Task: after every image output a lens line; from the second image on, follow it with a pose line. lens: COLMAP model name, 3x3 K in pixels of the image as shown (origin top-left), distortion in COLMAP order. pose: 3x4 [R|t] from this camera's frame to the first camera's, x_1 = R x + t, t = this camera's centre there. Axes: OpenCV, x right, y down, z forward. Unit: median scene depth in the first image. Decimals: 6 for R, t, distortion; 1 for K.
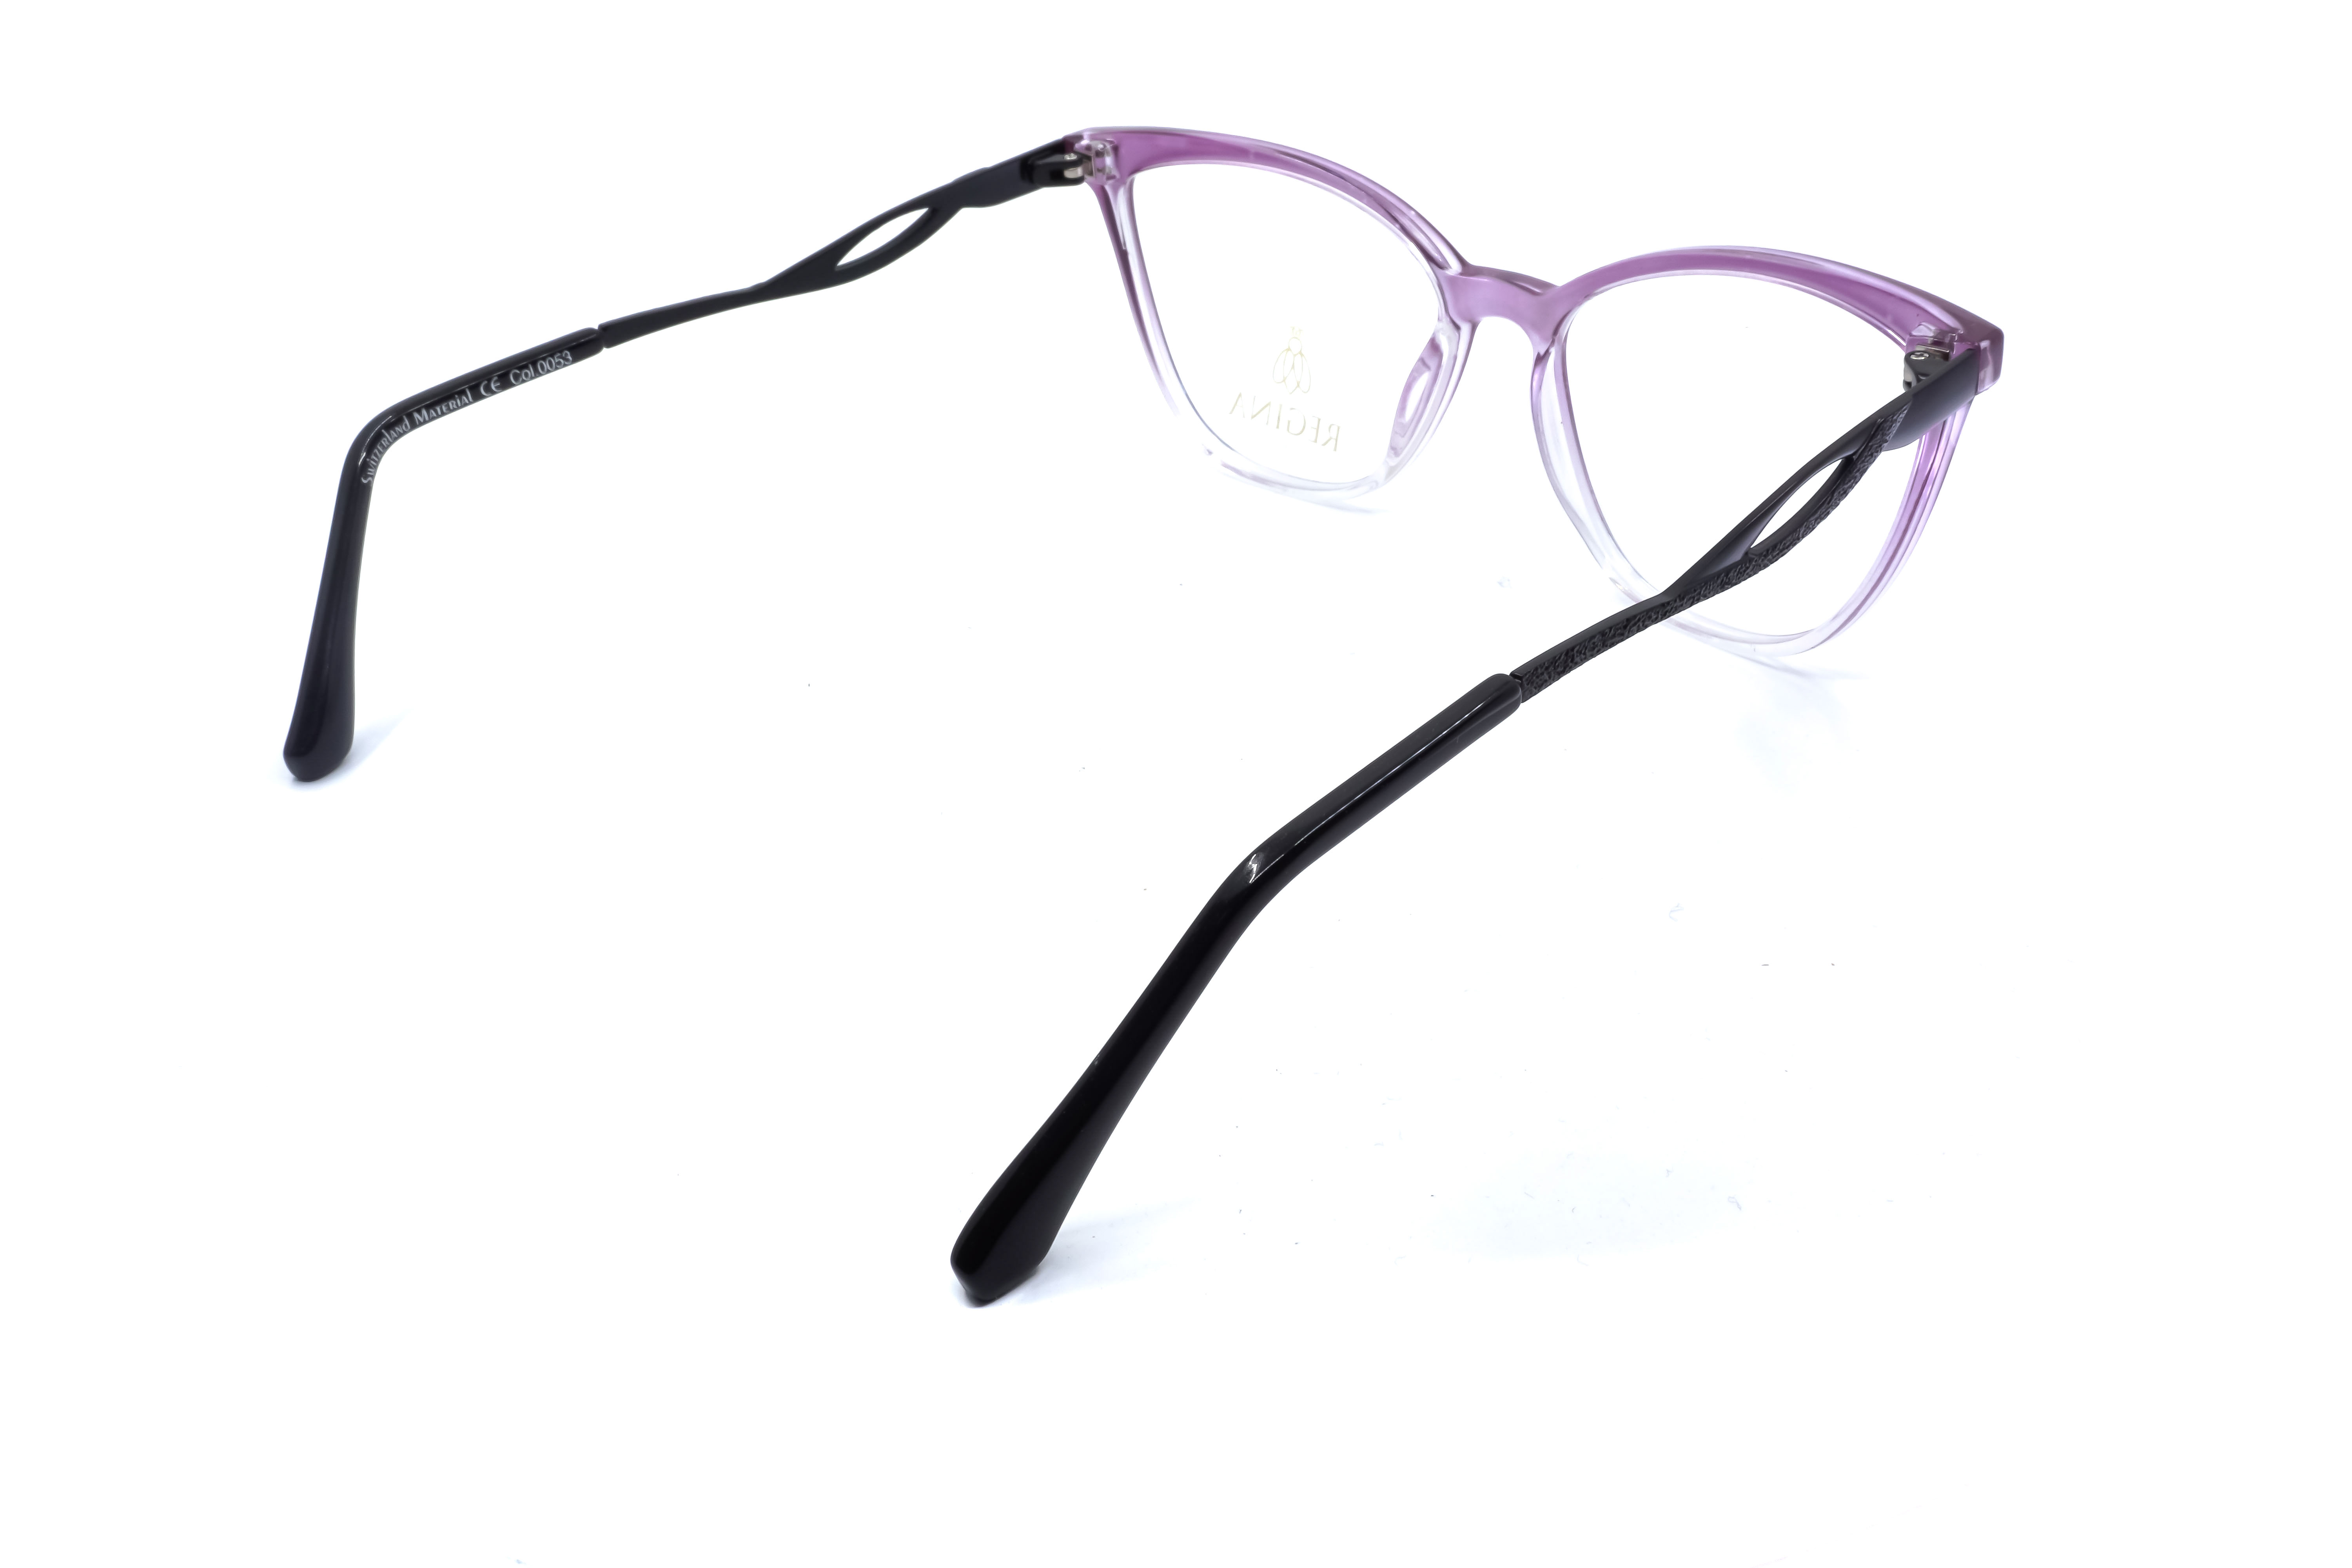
lens RADIAL K [[2304.8, 0, 1176.0], [0, 2304.8, 784.0], [0, 0, 1]] dist [-0.009047, 0.001333]
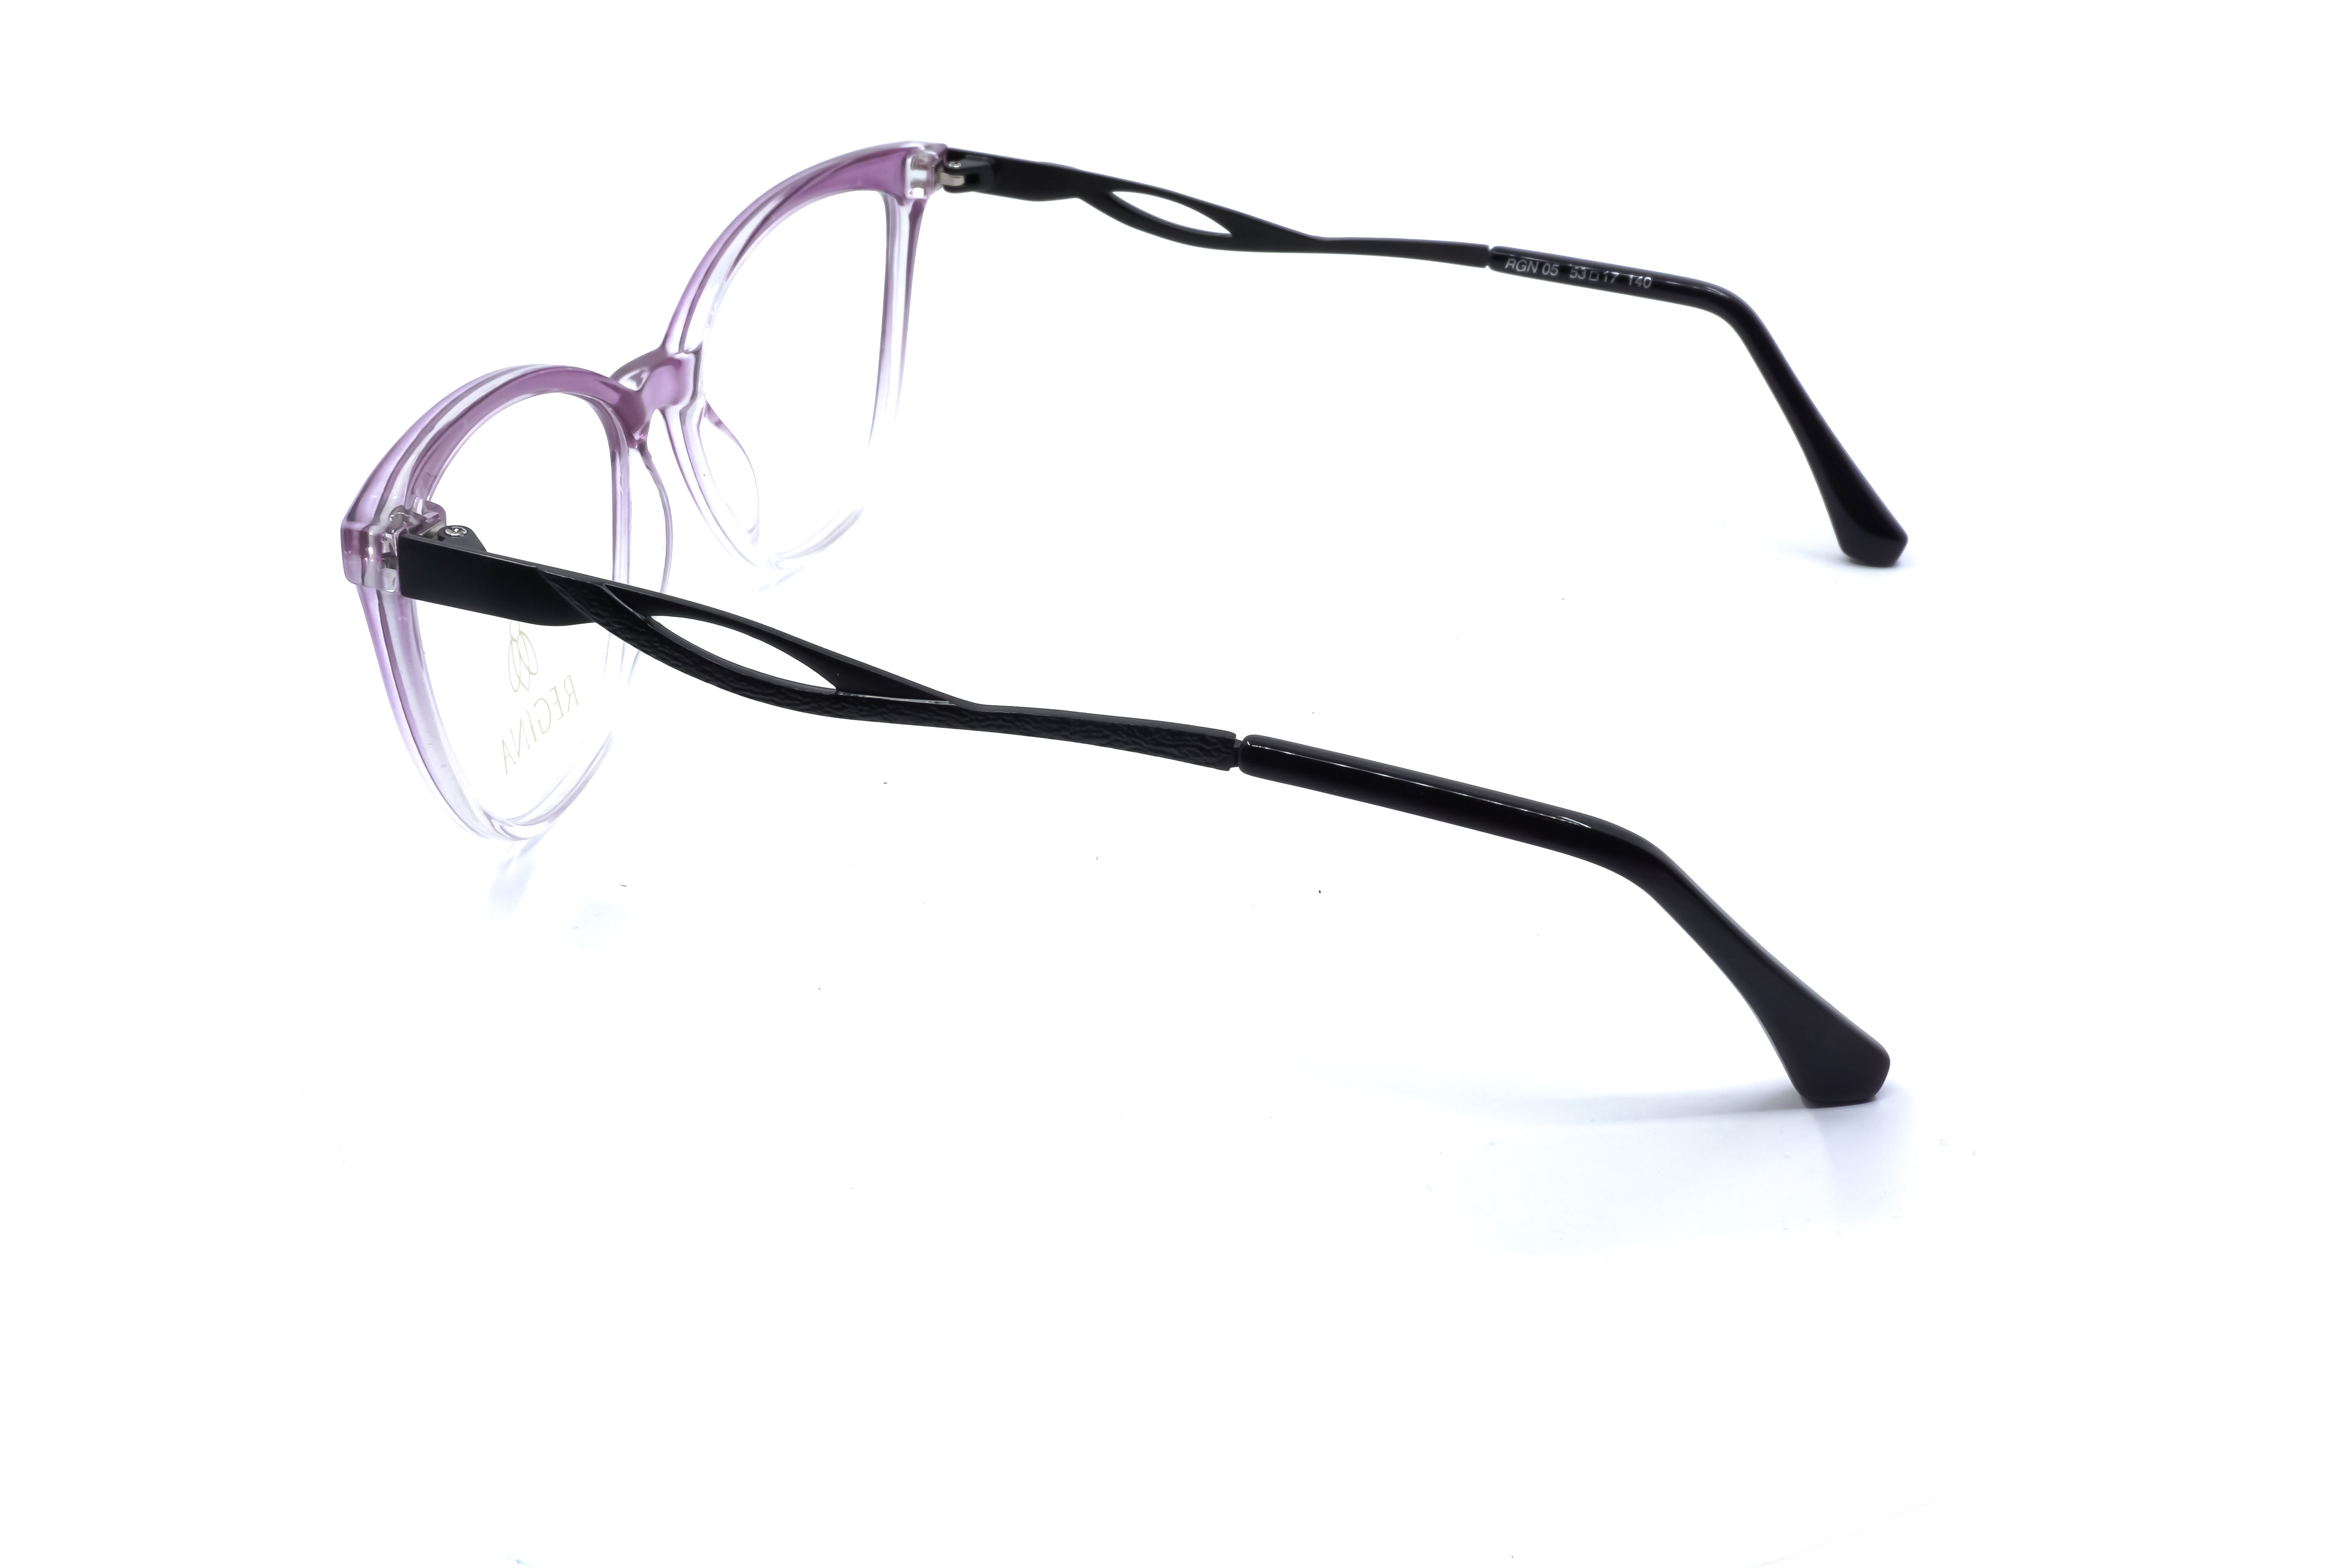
lens RADIAL K [[2304.8, 0, 1176.0], [0, 2304.8, 784.0], [0, 0, 1]] dist [-0.009047, 0.001333]
pose [[-0.496987, -0.405248, 0.767319, -0.725974], [0.443736, 0.641215, 0.626053, -0.587282], [-0.745723, 0.651627, -0.138852, 1.059131]]
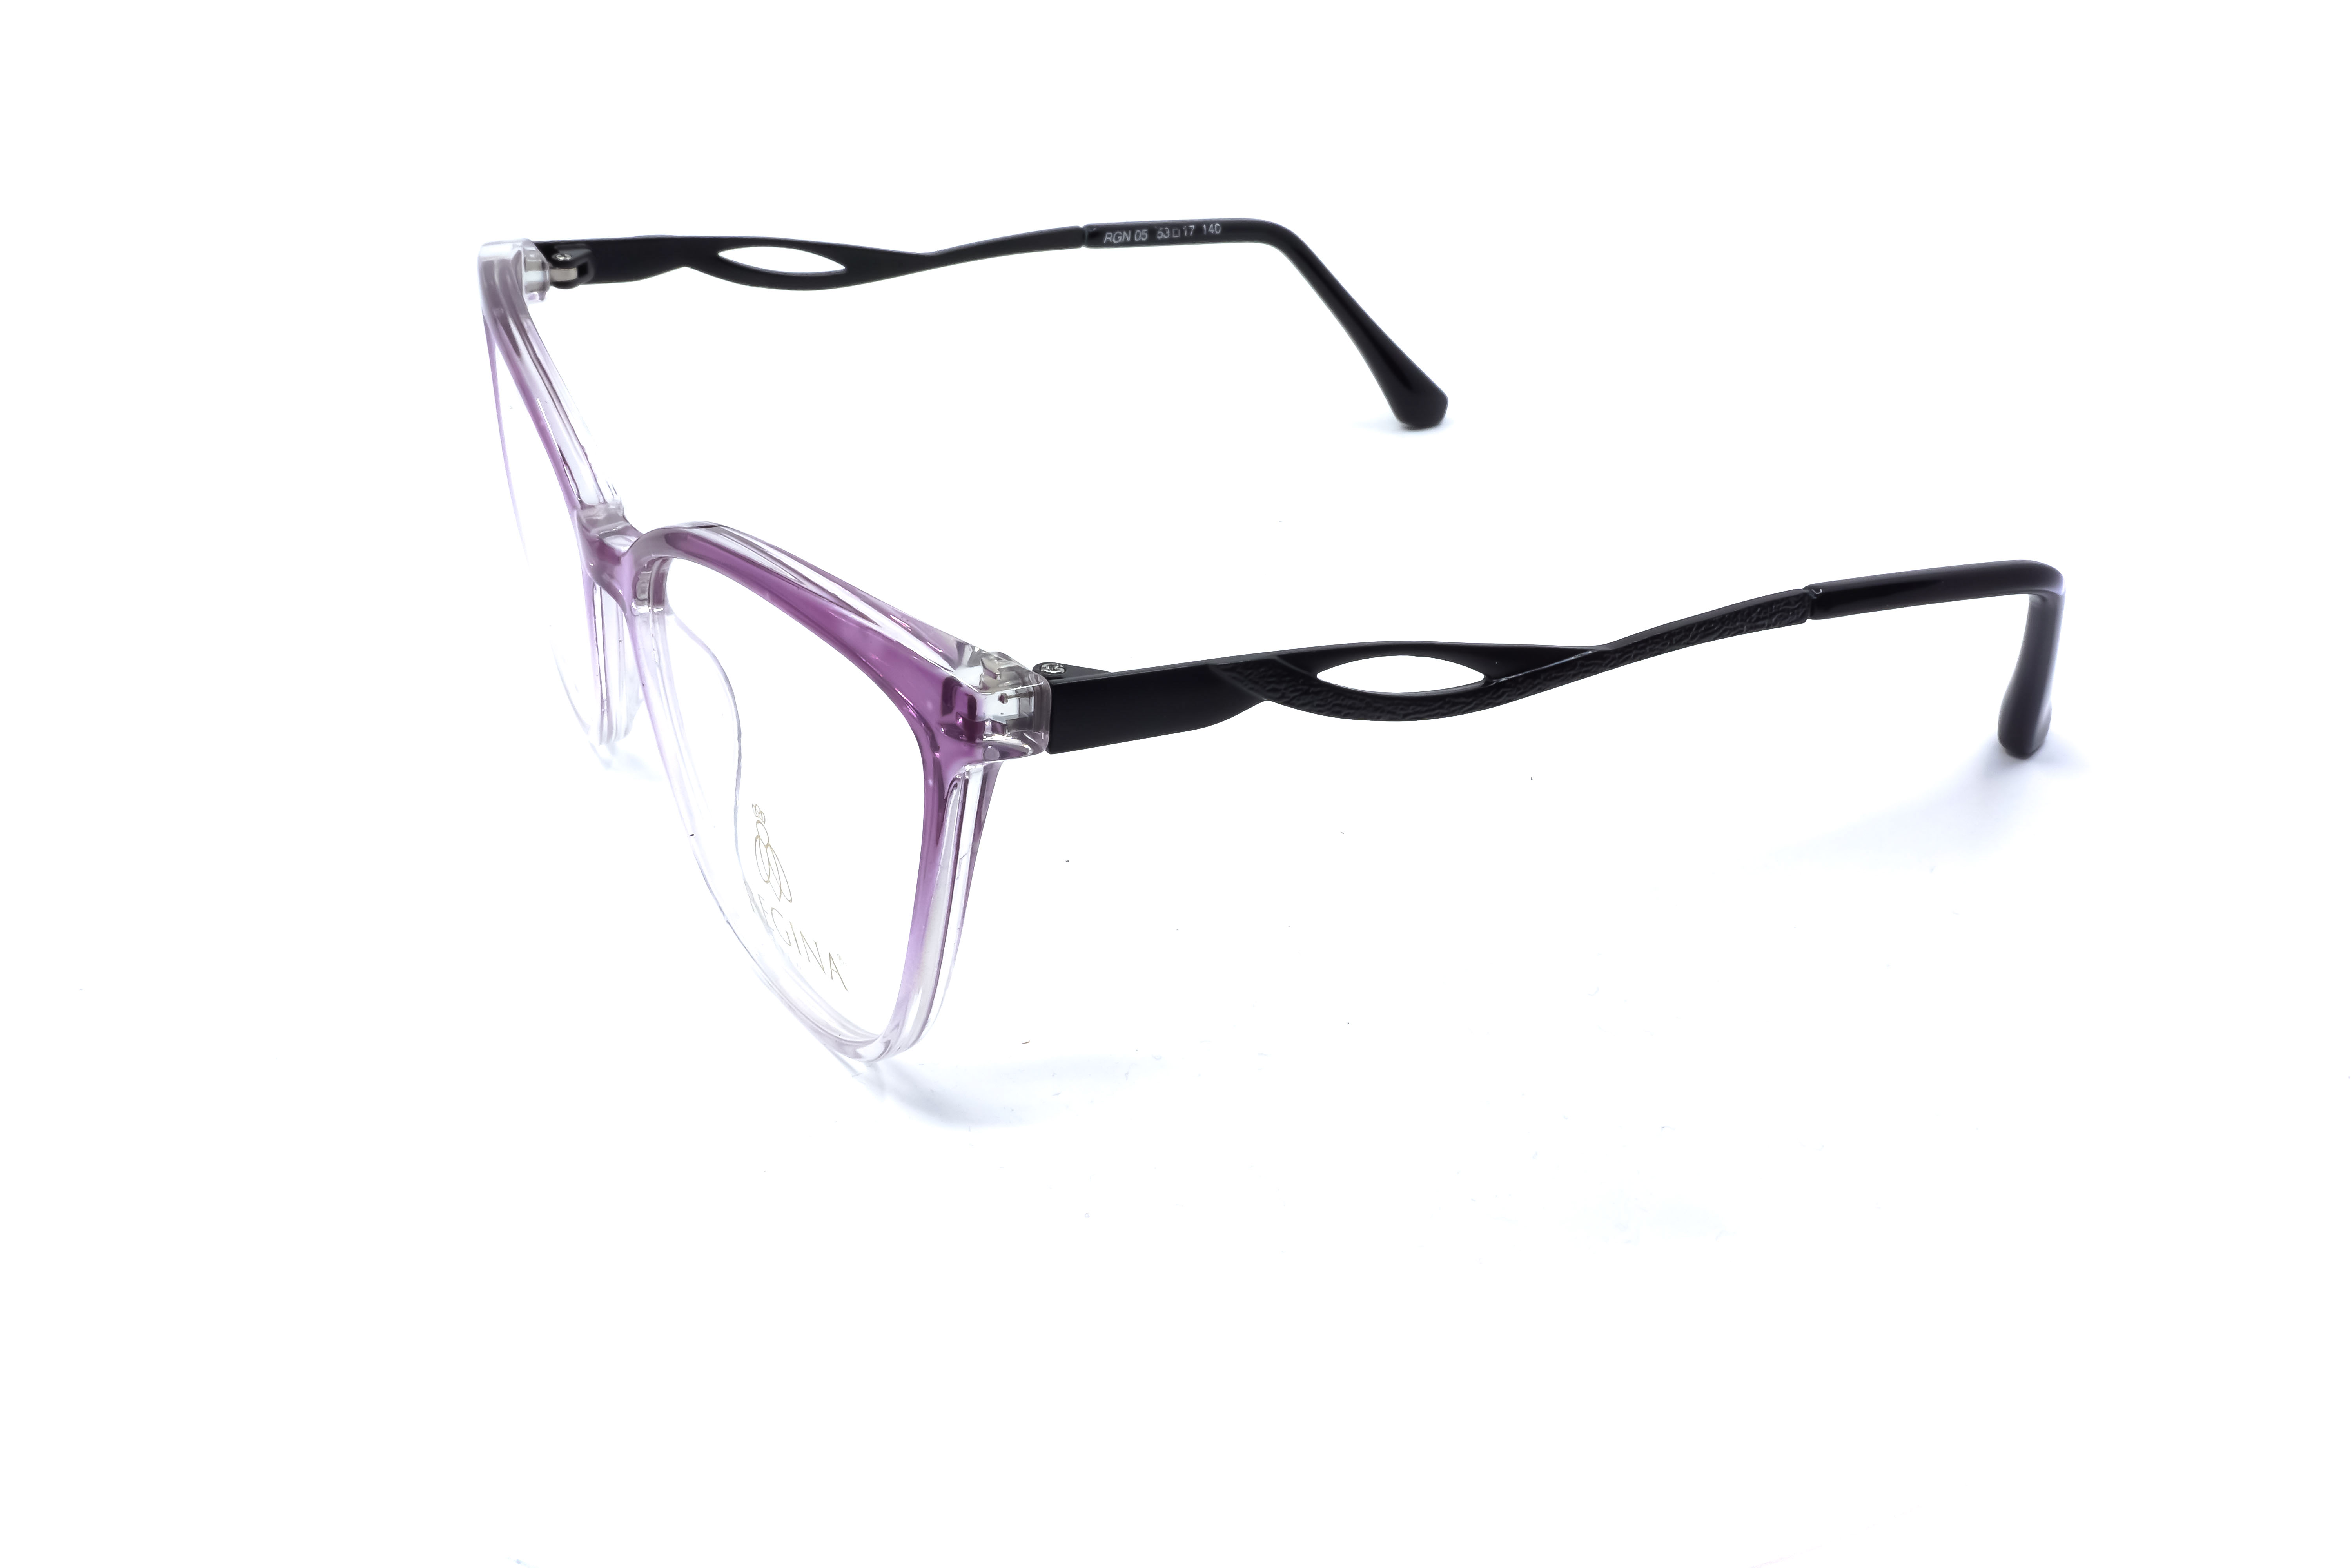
lens RADIAL K [[2304.8, 0, 1176.0], [0, 2304.8, 784.0], [0, 0, 1]] dist [-0.009047, 0.001333]
pose [[-0.965959, -0.108473, 0.234857, -0.230145], [0.143847, 0.529343, 0.836124, -0.793086], [-0.215016, 0.841445, -0.495720, 1.401710]]
